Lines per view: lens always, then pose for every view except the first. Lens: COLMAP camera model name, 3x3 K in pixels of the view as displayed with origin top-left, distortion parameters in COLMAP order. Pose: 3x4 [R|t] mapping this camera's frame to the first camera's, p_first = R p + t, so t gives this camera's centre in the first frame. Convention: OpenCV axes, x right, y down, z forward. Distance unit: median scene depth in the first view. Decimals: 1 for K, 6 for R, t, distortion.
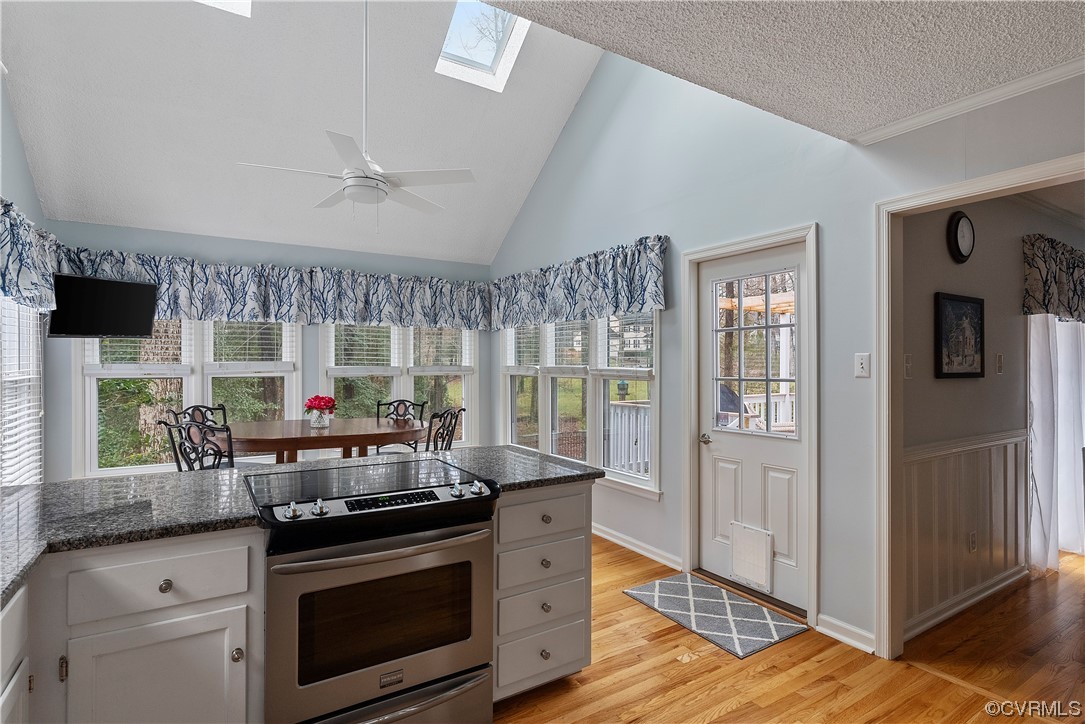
lens RADIAL K [[543.5, 0, 541.8], [0, 543.5, 367.7], [0, 0, 1]] dist [-0.010404, 0.004410]
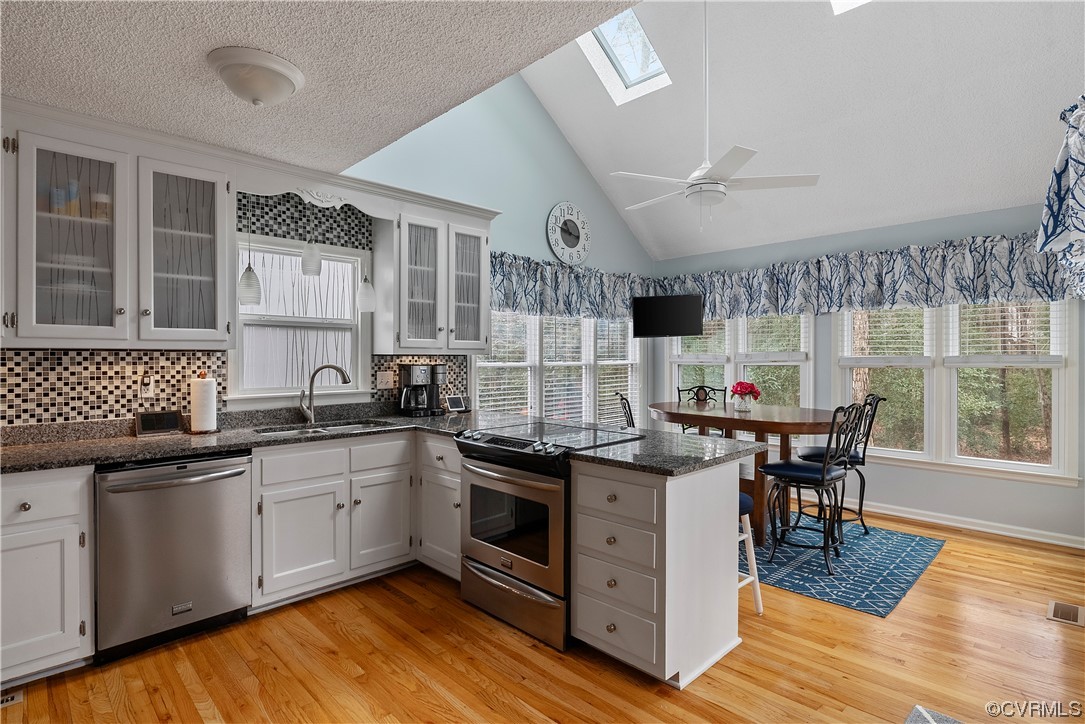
lens RADIAL K [[543.5, 0, 545.9], [0, 543.5, 361.7], [0, 0, 1]] dist [-0.010404, 0.004410]
pose [[0.220085, 0.005324, -0.975466, 0.519787], [-0.005608, 0.999975, 0.004192, 0.007551], [0.975465, 0.004548, 0.220109, 0.339097]]
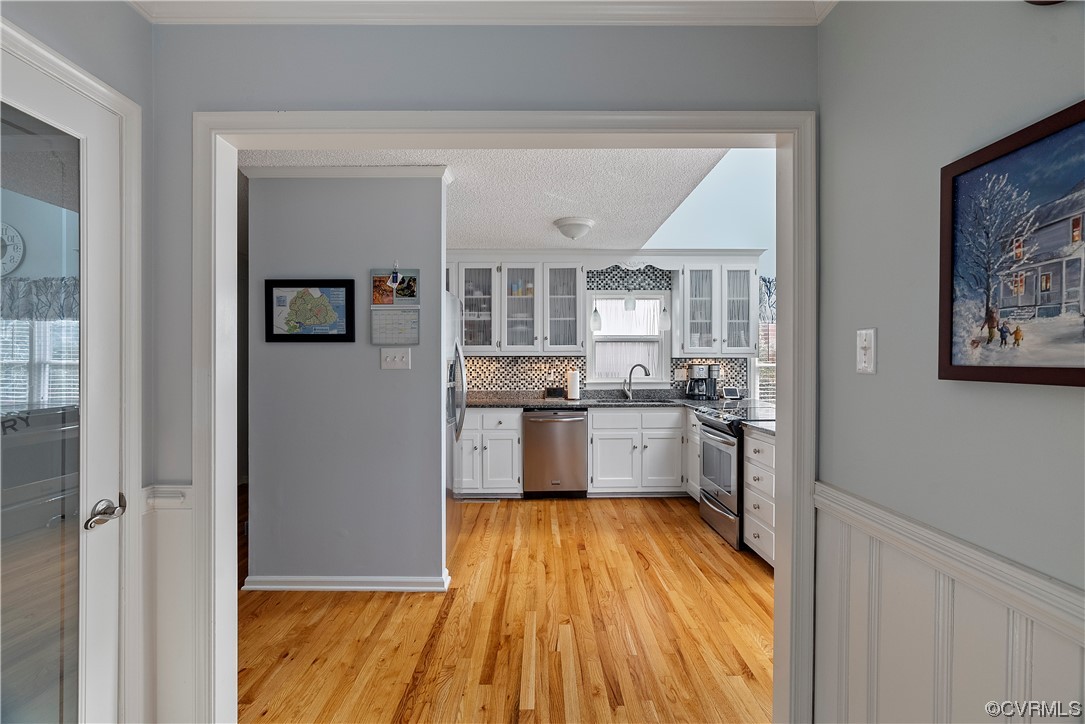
lens RADIAL K [[491.4, 0, 544.8], [0, 491.4, 364.6], [0, 0, 1]] dist [-0.018616, 0.000046]
pose [[-0.515848, 0.004245, -0.856669, 0.811686], [-0.004256, 0.999963, 0.007518, 0.010133], [0.856669, 0.007524, -0.515811, 0.628207]]
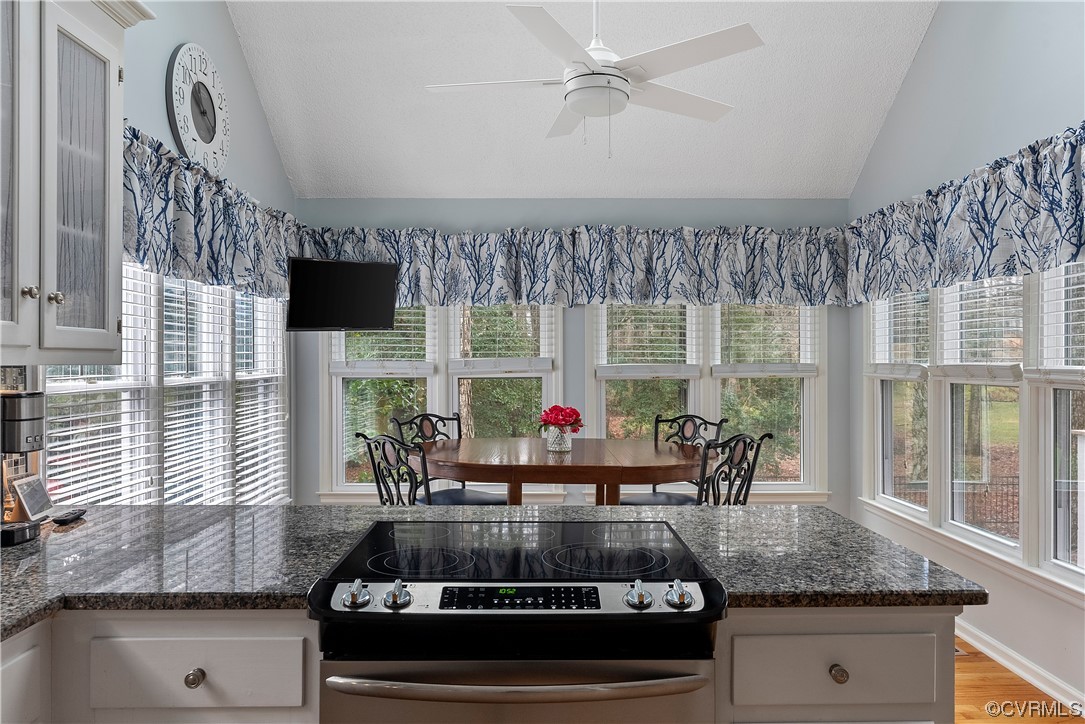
lens RADIAL K [[750.2, 0, 543.7], [0, 750.2, 369.9], [0, 0, 1]] dist [-0.003804, 0.006265]
pose [[0.855883, 0.004234, -0.517152, 0.068536], [-0.001662, 0.999984, 0.005436, -0.000301], [0.517166, -0.003793, 0.855876, 0.145573]]
